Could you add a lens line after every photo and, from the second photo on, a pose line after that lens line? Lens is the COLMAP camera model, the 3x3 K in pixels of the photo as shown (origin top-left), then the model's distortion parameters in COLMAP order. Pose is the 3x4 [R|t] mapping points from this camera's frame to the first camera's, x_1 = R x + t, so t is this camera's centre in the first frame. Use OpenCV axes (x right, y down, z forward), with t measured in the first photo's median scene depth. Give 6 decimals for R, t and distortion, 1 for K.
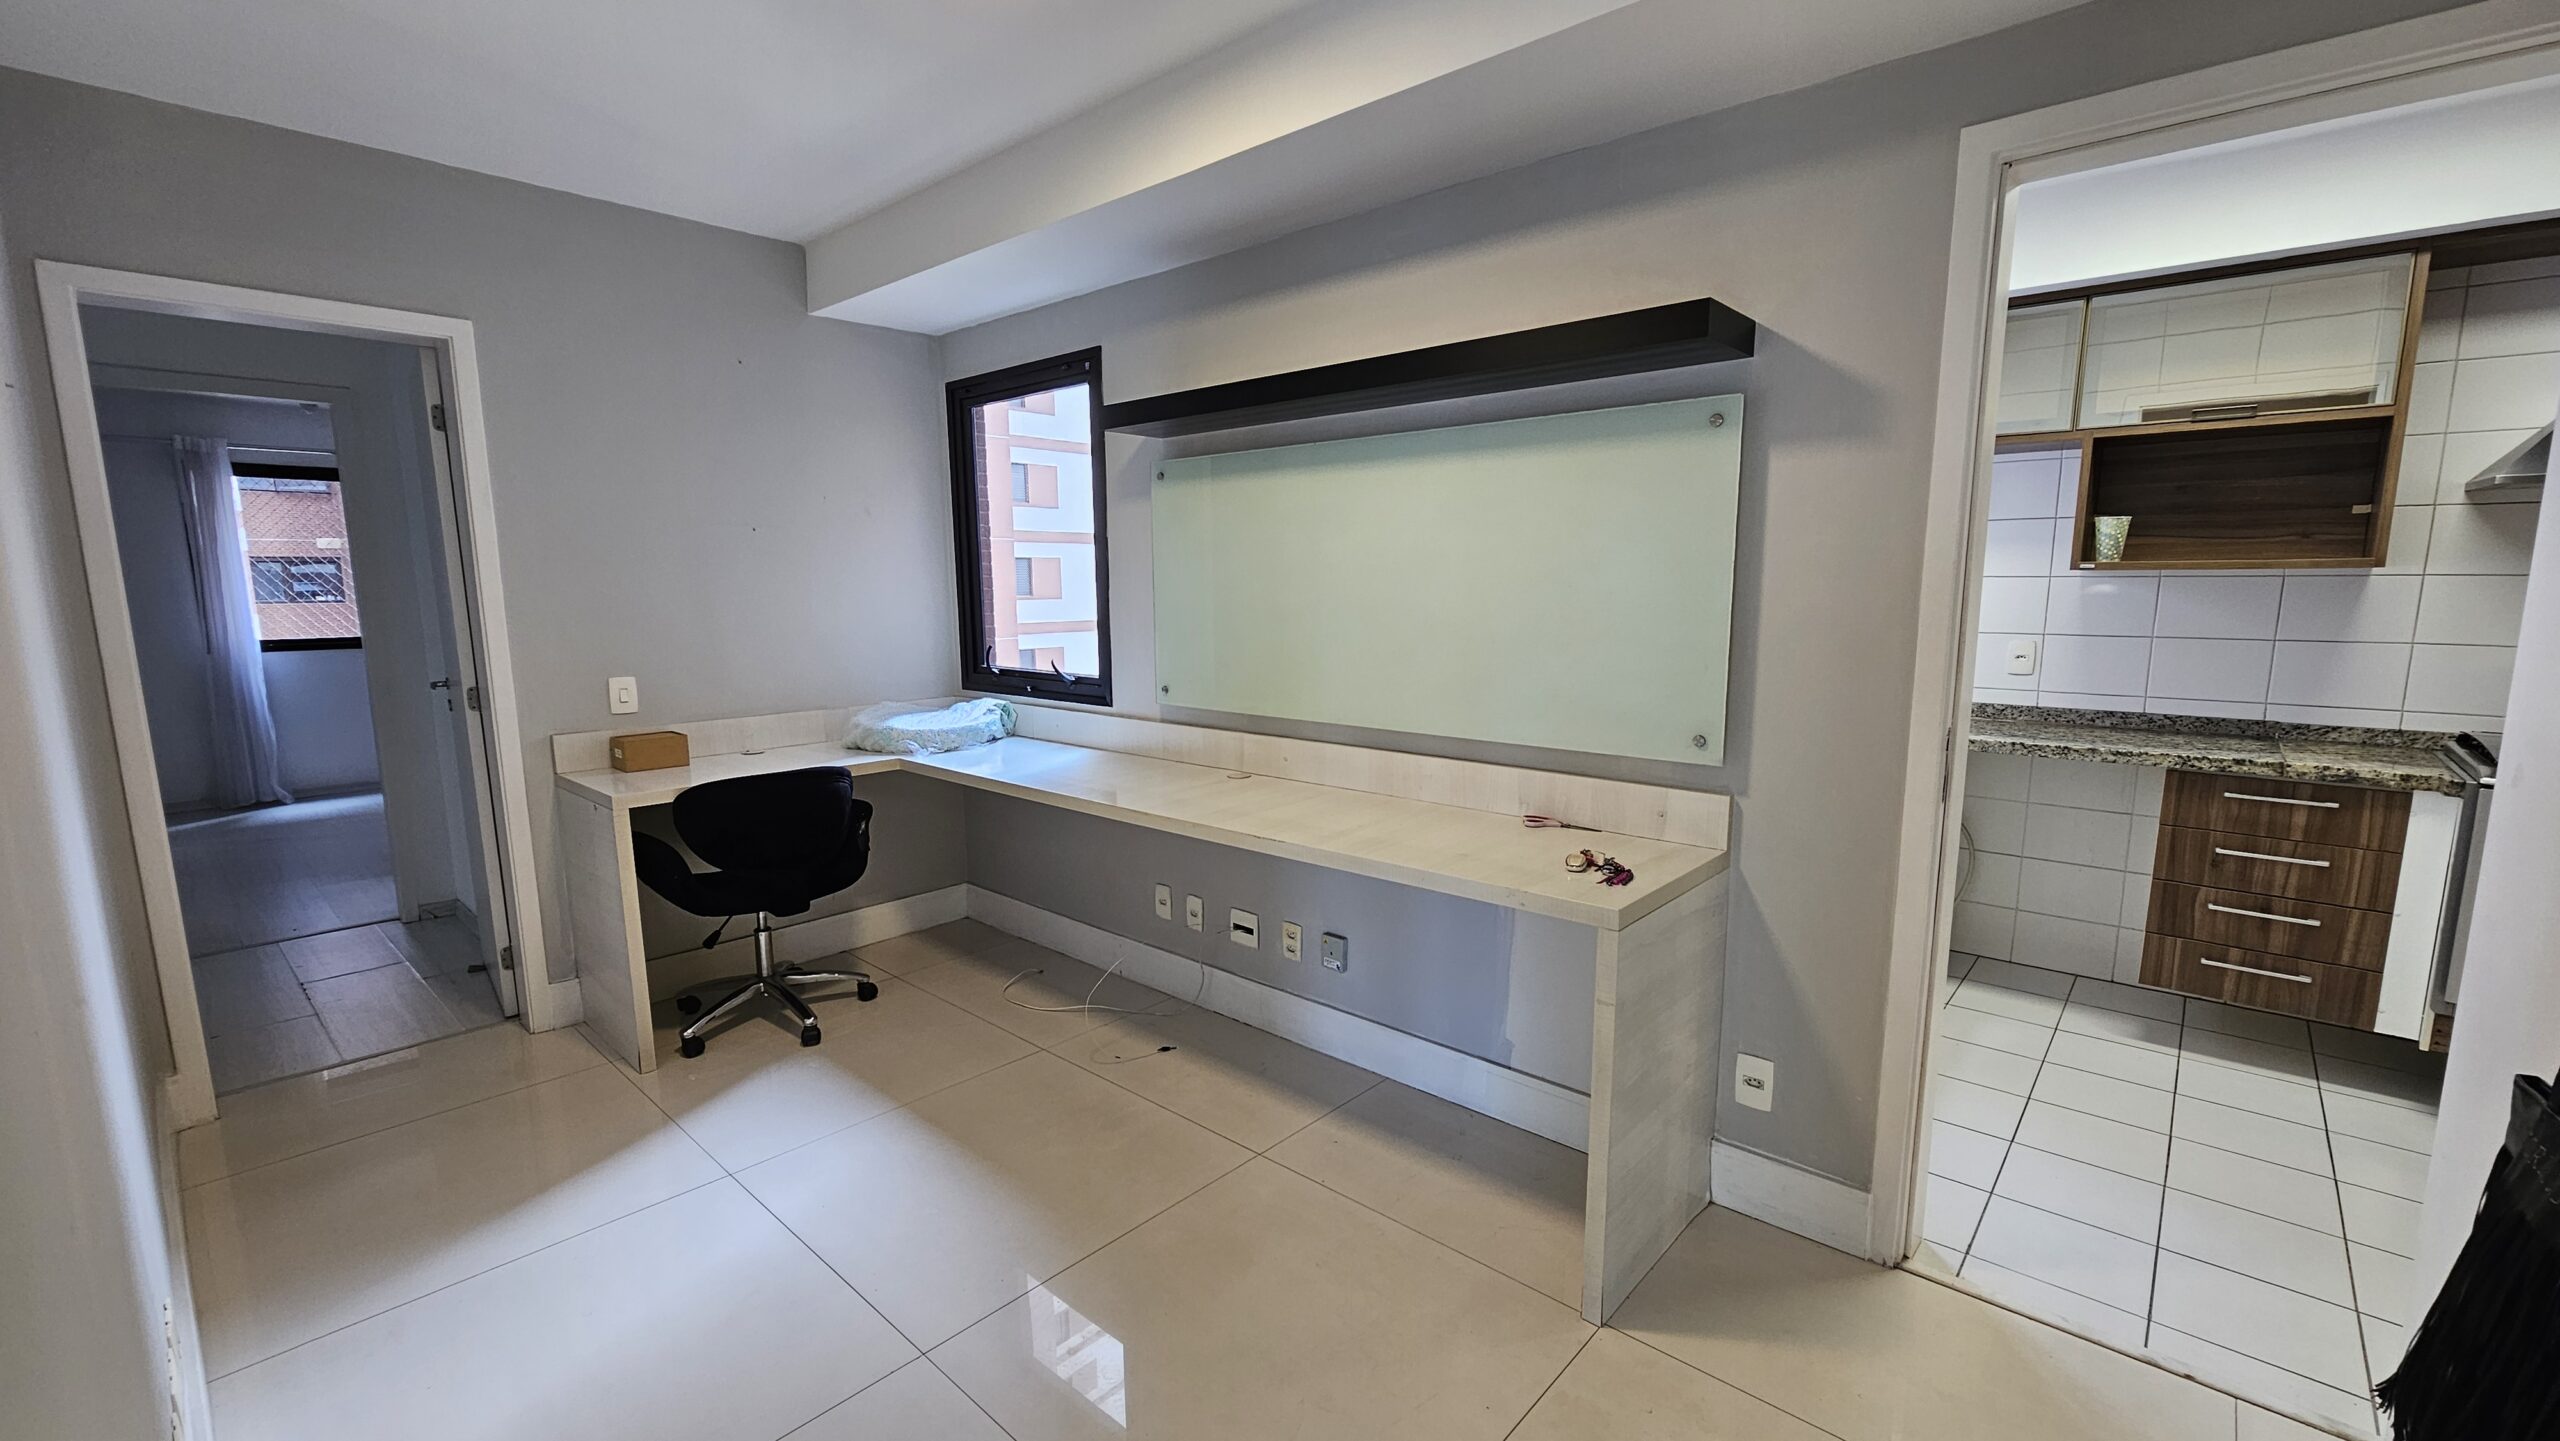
lens RADIAL K [[1047.2, 0, 1287.2], [0, 1047.2, 736.7], [0, 0, 1]] dist [0.001359, 0.000198]
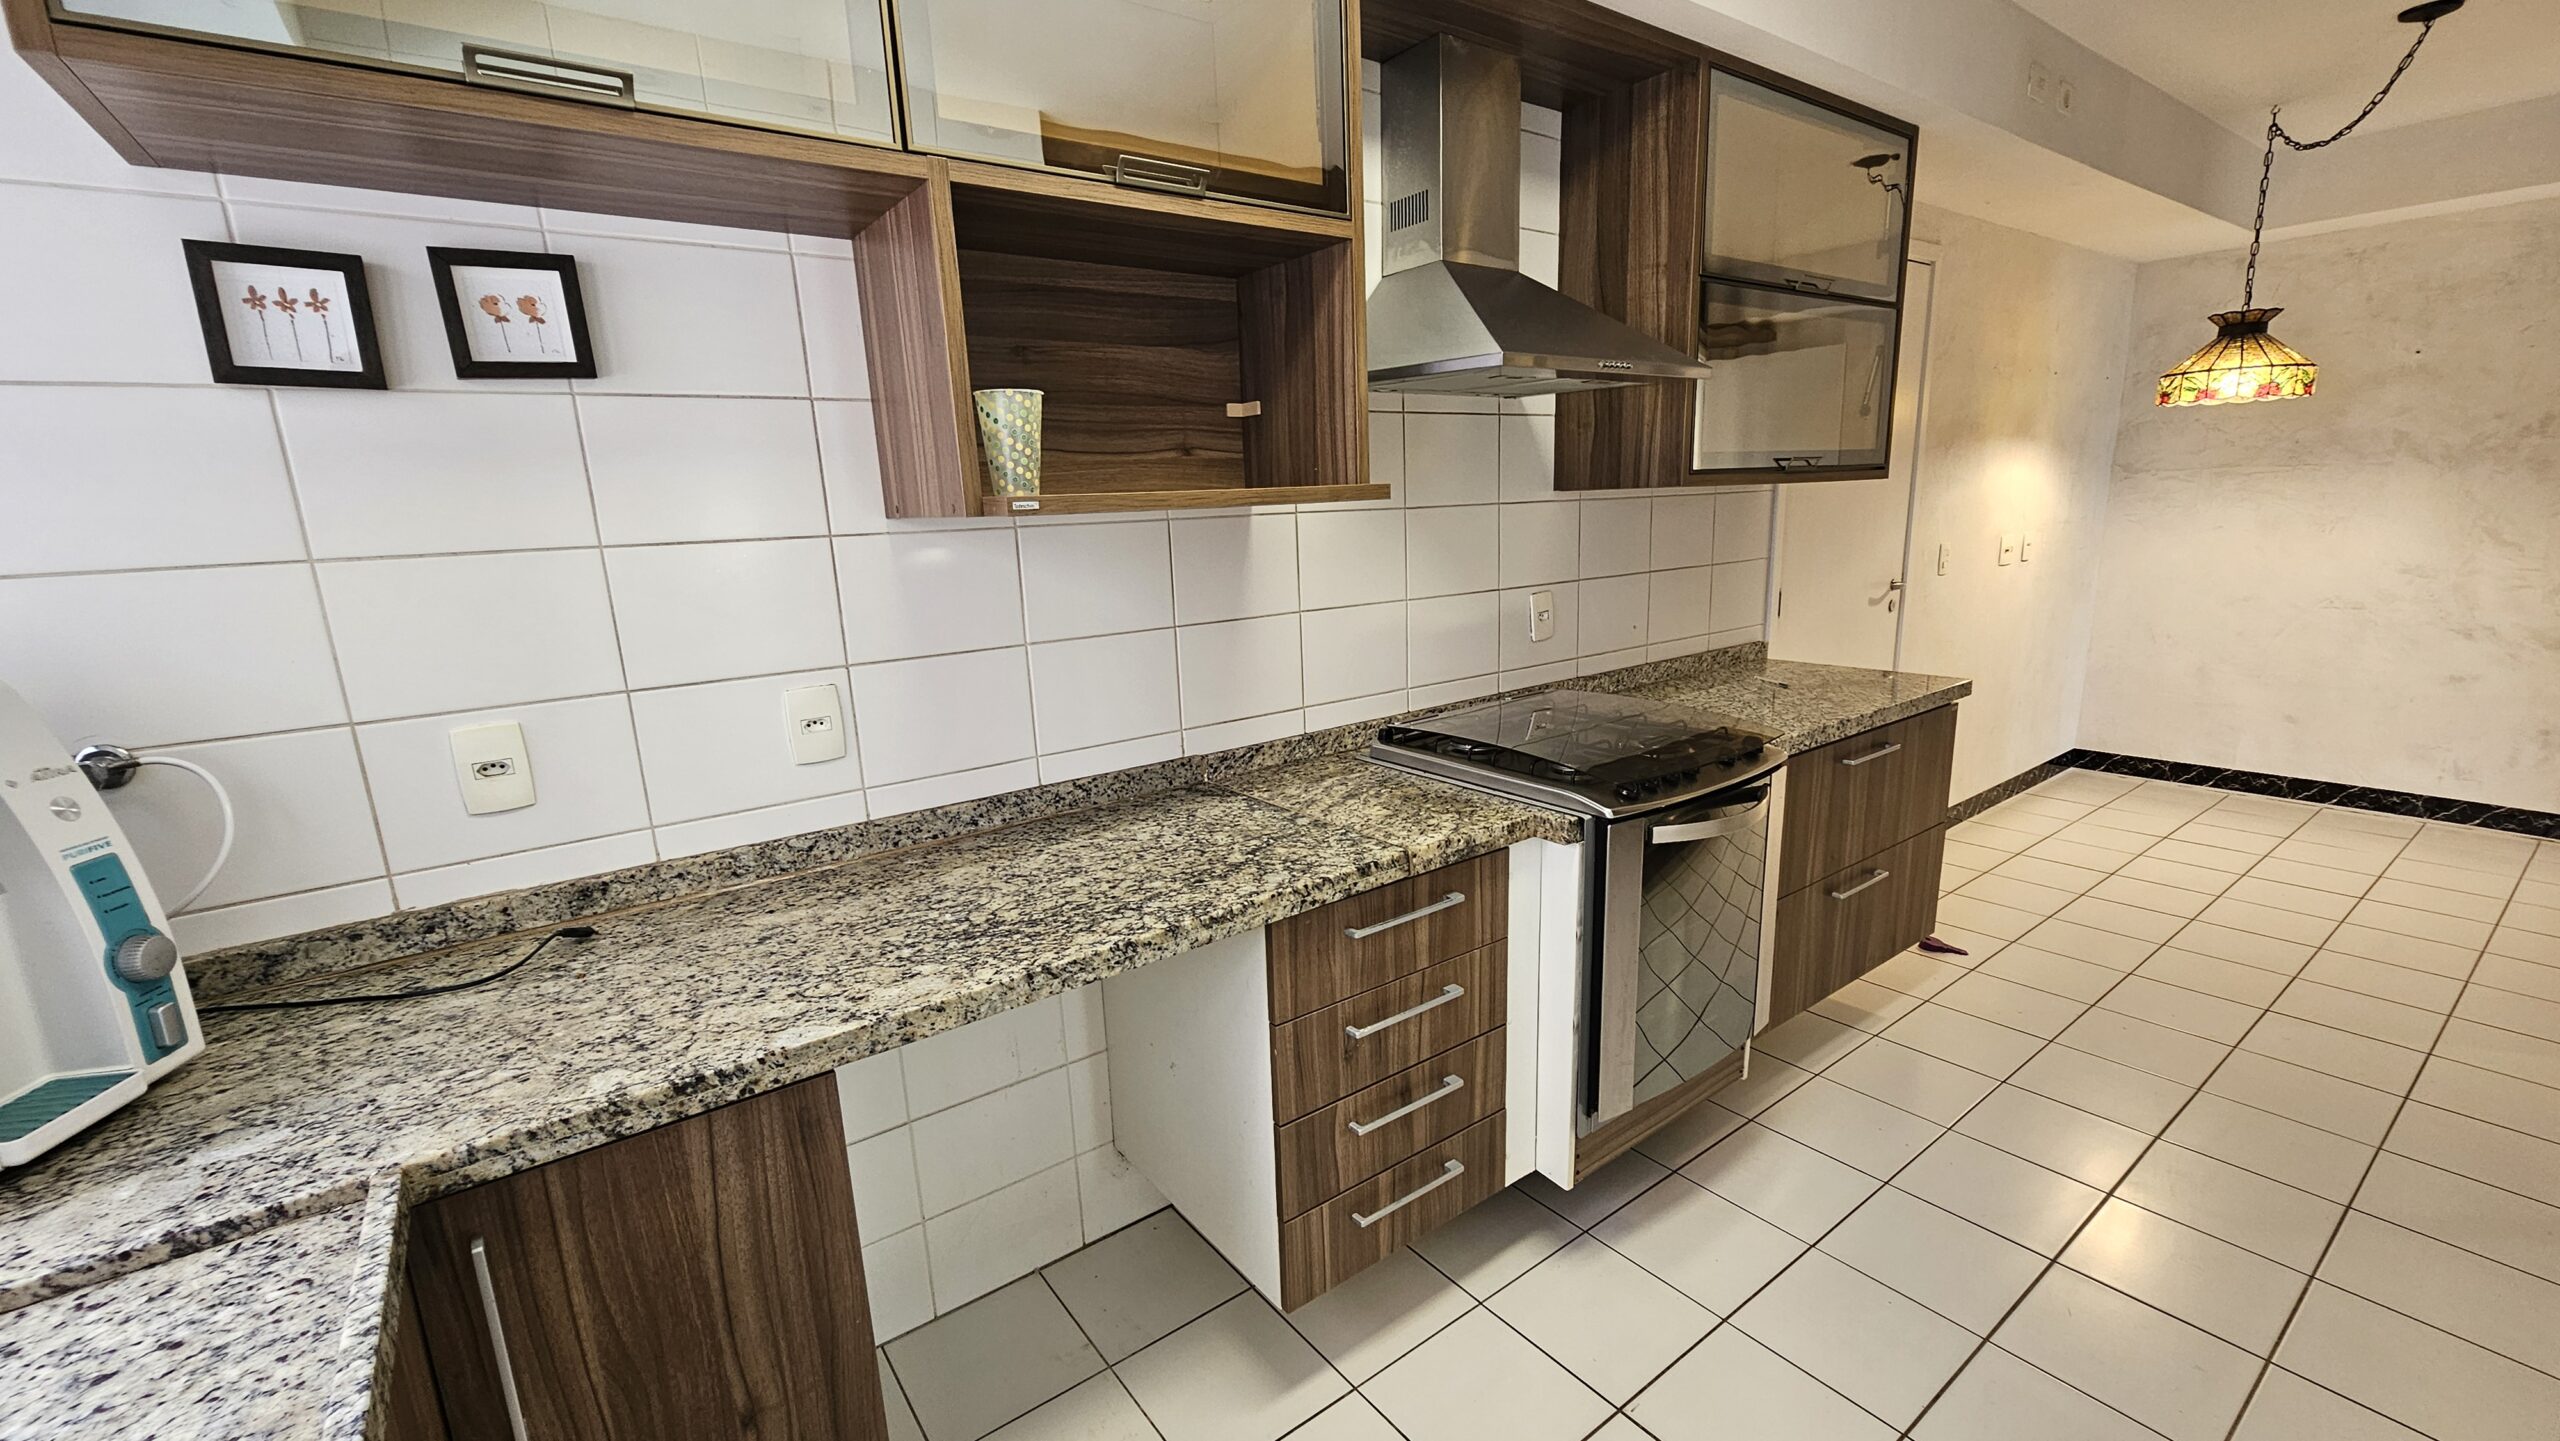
lens RADIAL K [[1034.5, 0, 1284.7], [0, 1034.5, 735.6], [0, 0, 1]] dist [-0.001816, -0.000305]
pose [[0.201572, -0.218070, 0.954890, 0.387986], [0.184914, 0.965842, 0.181537, -0.133838], [-0.961861, 0.139979, 0.235011, 0.844051]]
